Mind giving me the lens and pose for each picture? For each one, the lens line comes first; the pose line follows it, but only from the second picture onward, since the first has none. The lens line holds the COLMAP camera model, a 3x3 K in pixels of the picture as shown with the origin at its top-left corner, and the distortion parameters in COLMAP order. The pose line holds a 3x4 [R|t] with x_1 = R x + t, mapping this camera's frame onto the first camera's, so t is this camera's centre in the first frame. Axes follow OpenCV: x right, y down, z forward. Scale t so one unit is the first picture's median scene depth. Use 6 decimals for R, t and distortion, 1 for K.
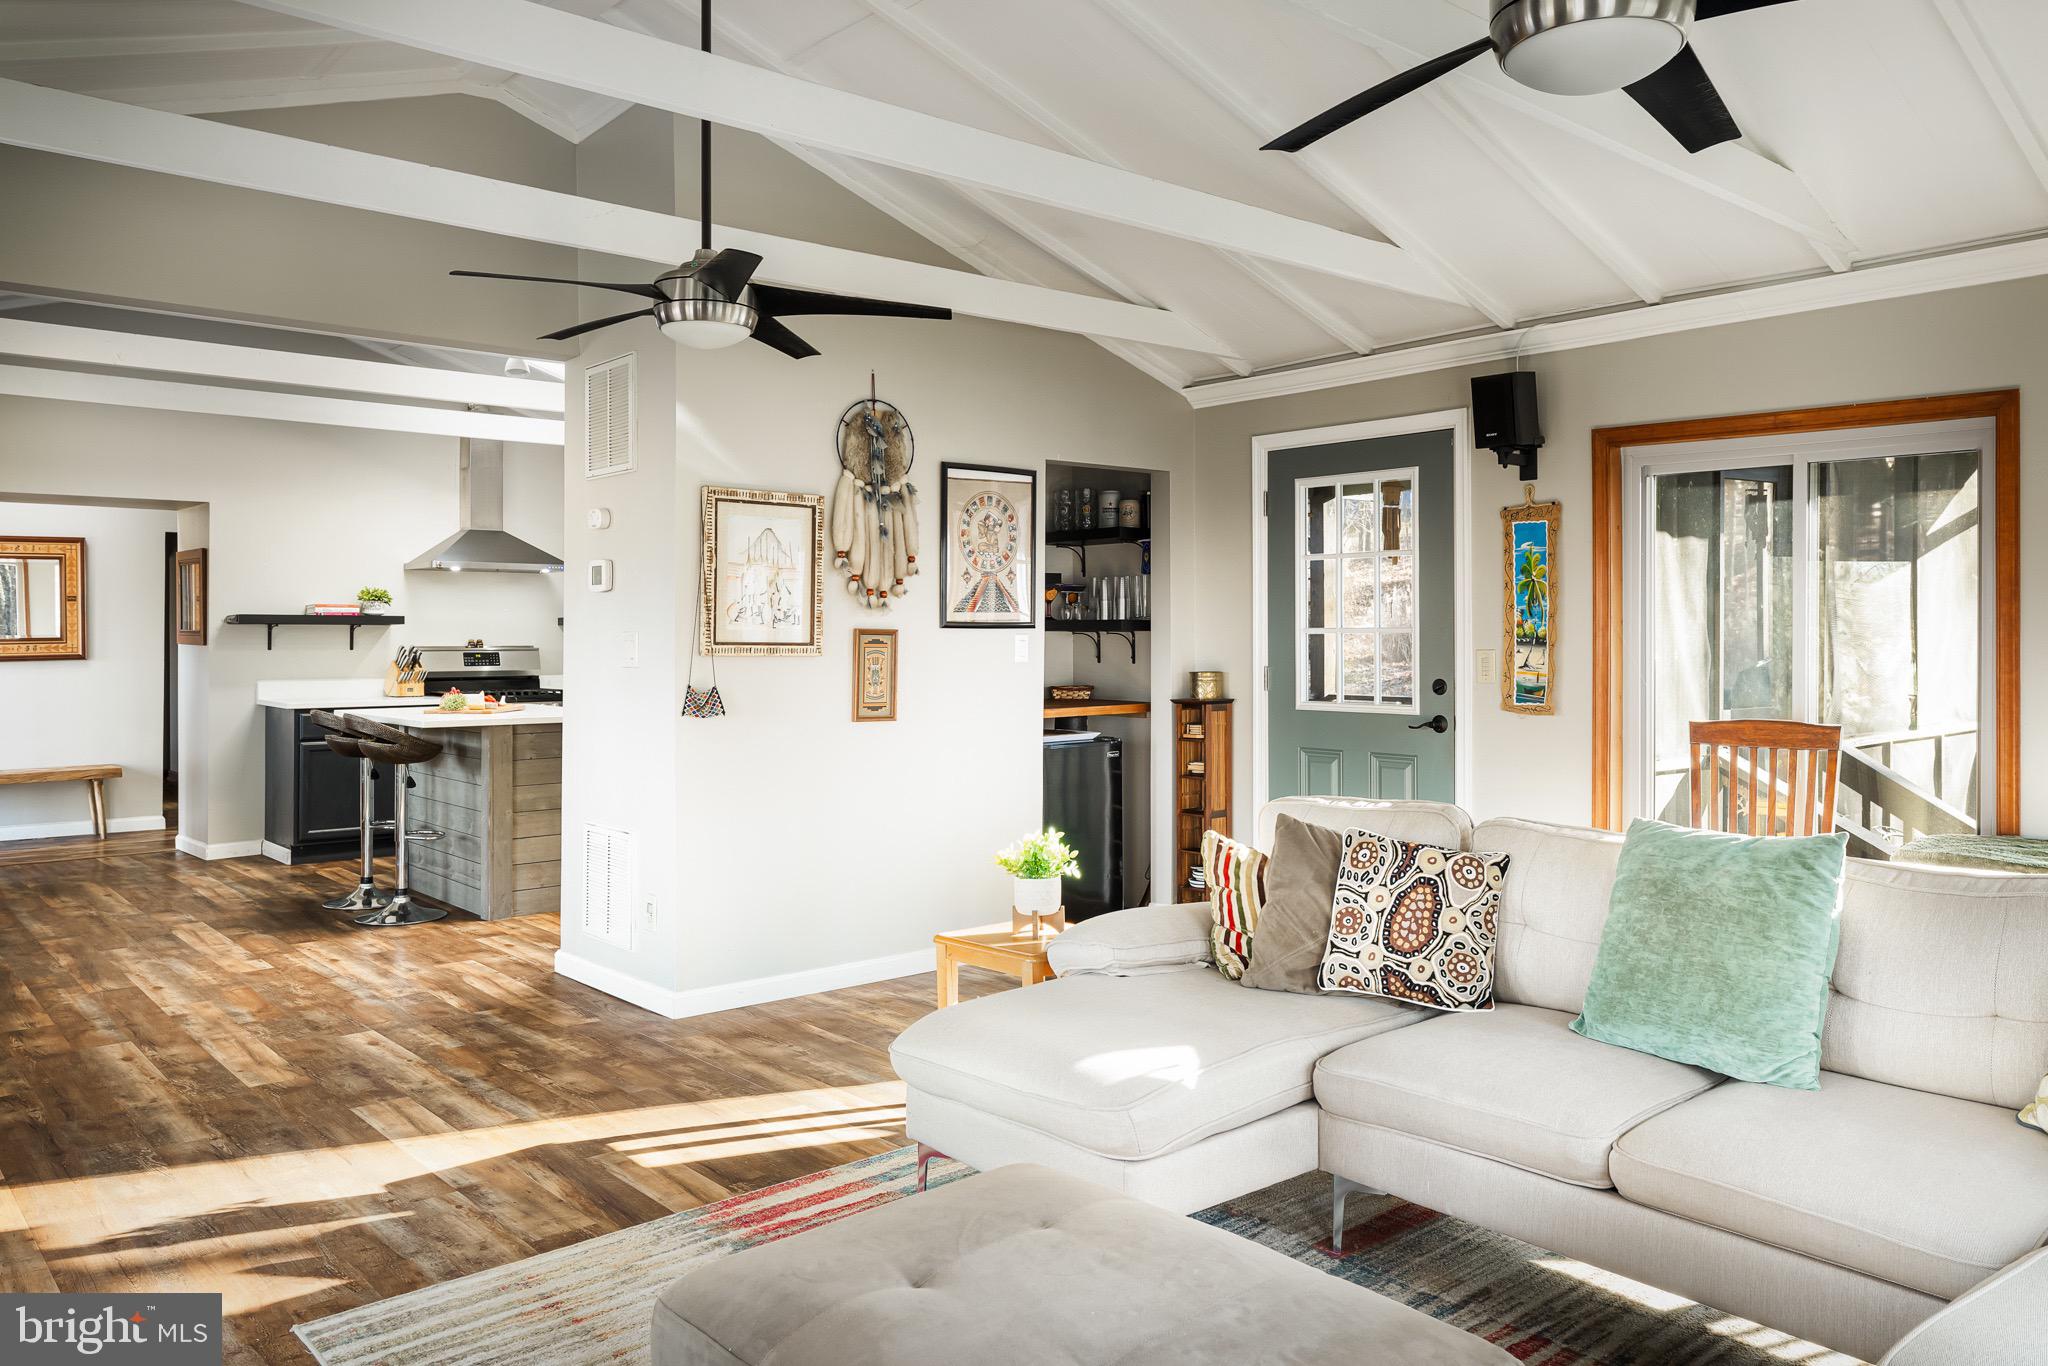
lens RADIAL K [[1492.6, 0, 1038.8], [0, 1492.6, 648.3], [0, 0, 1]] dist [0.005472, 0.002842]
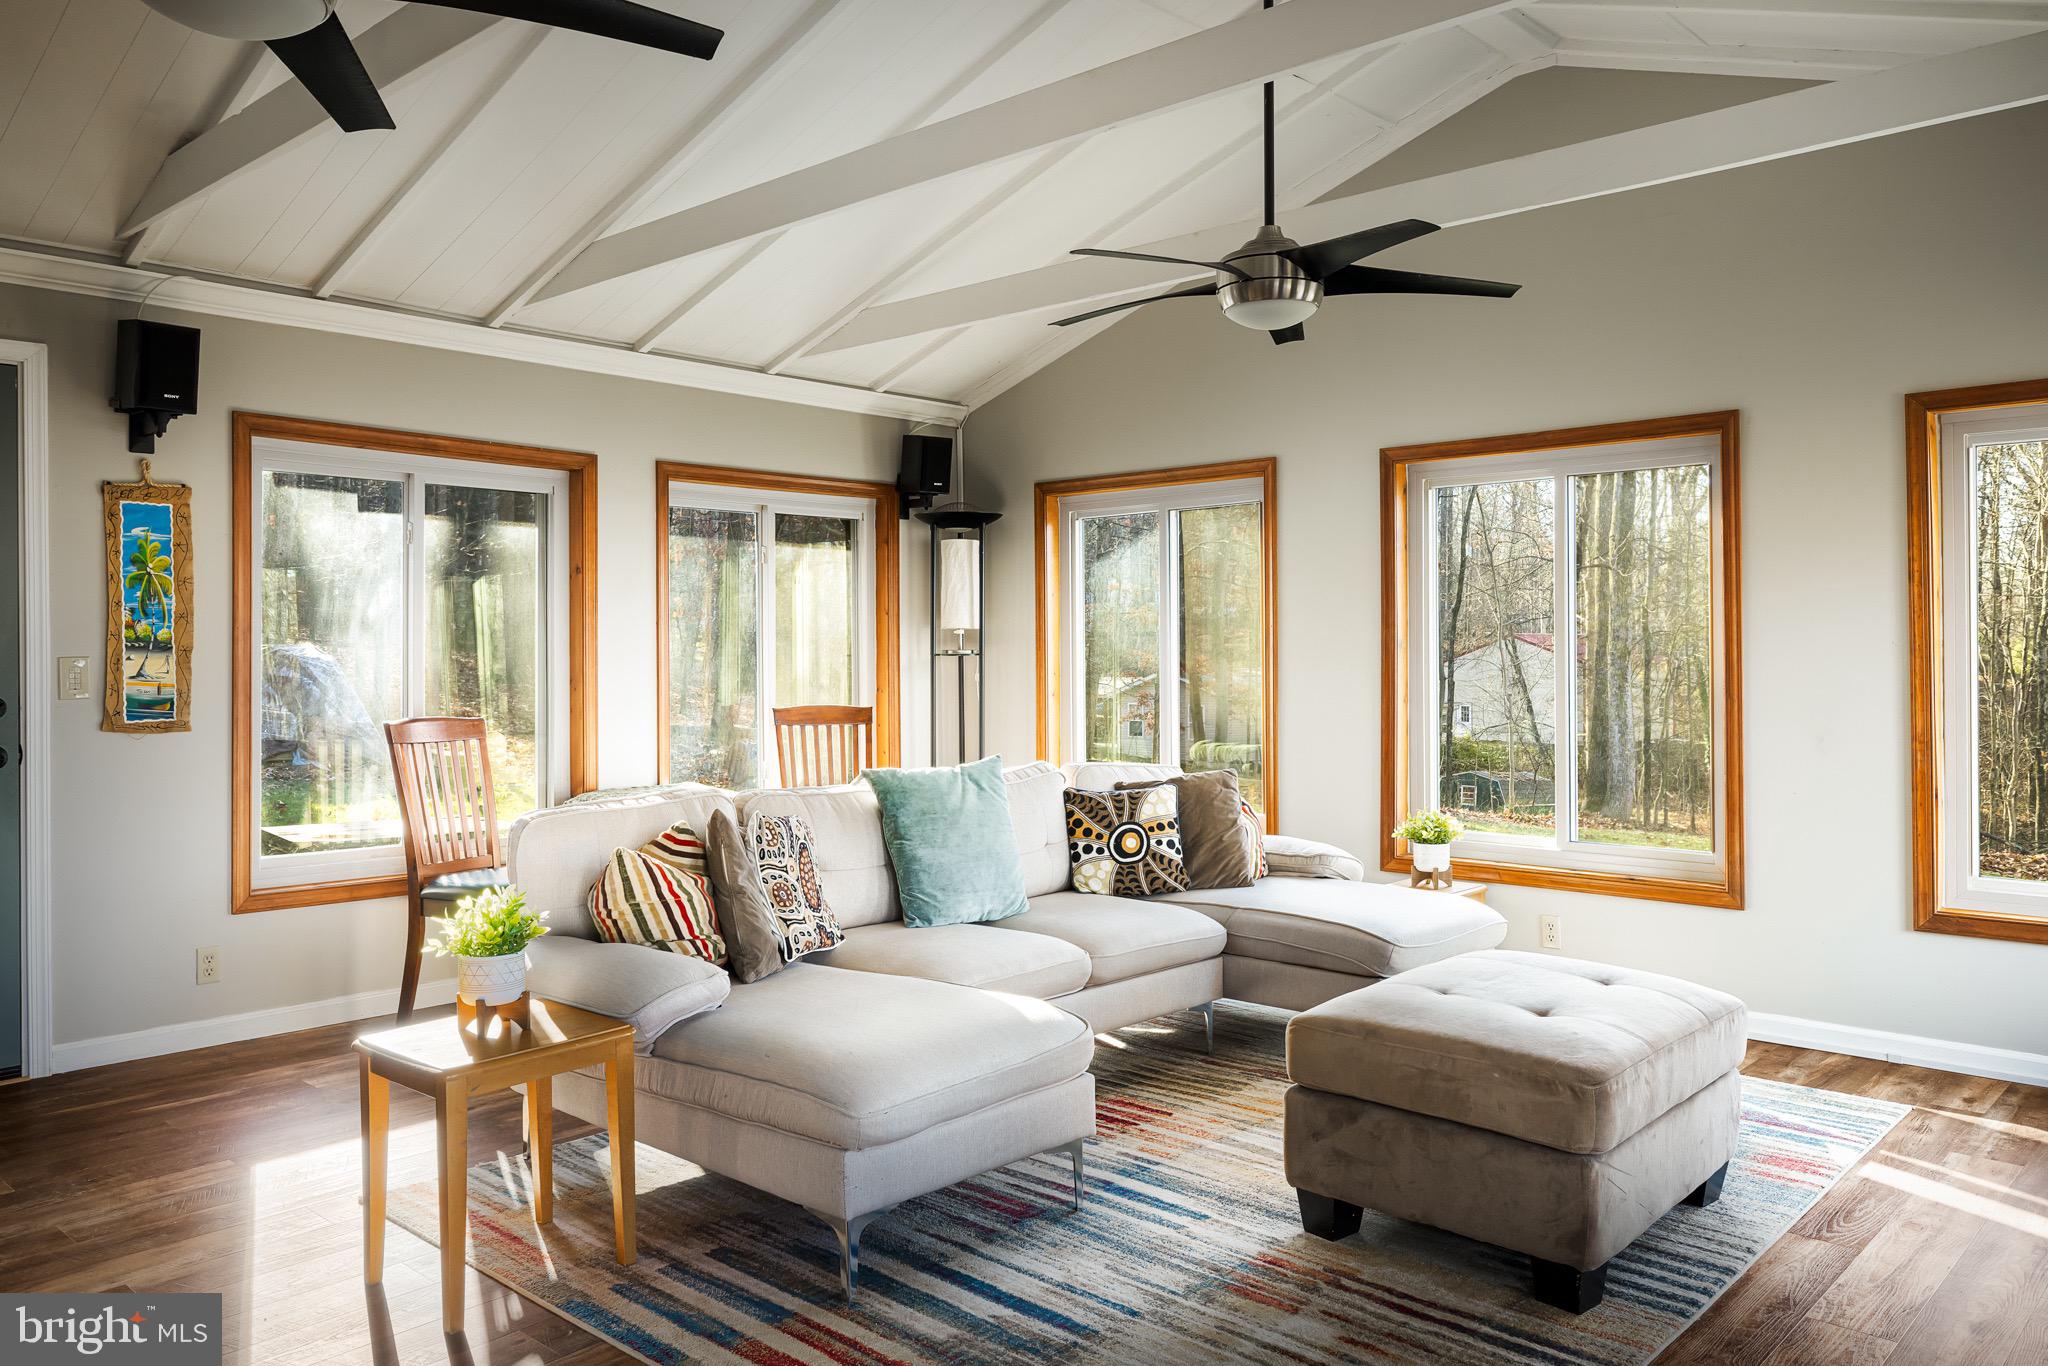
lens RADIAL K [[1492.6, 0, 1038.8], [0, 1492.6, 648.3], [0, 0, 1]] dist [0.005472, 0.002842]
pose [[-0.113683, 0.005321, 0.993503, -0.561092], [0.017019, 0.999849, -0.003407, 0.008073], [-0.993371, 0.016521, -0.113757, 0.598030]]
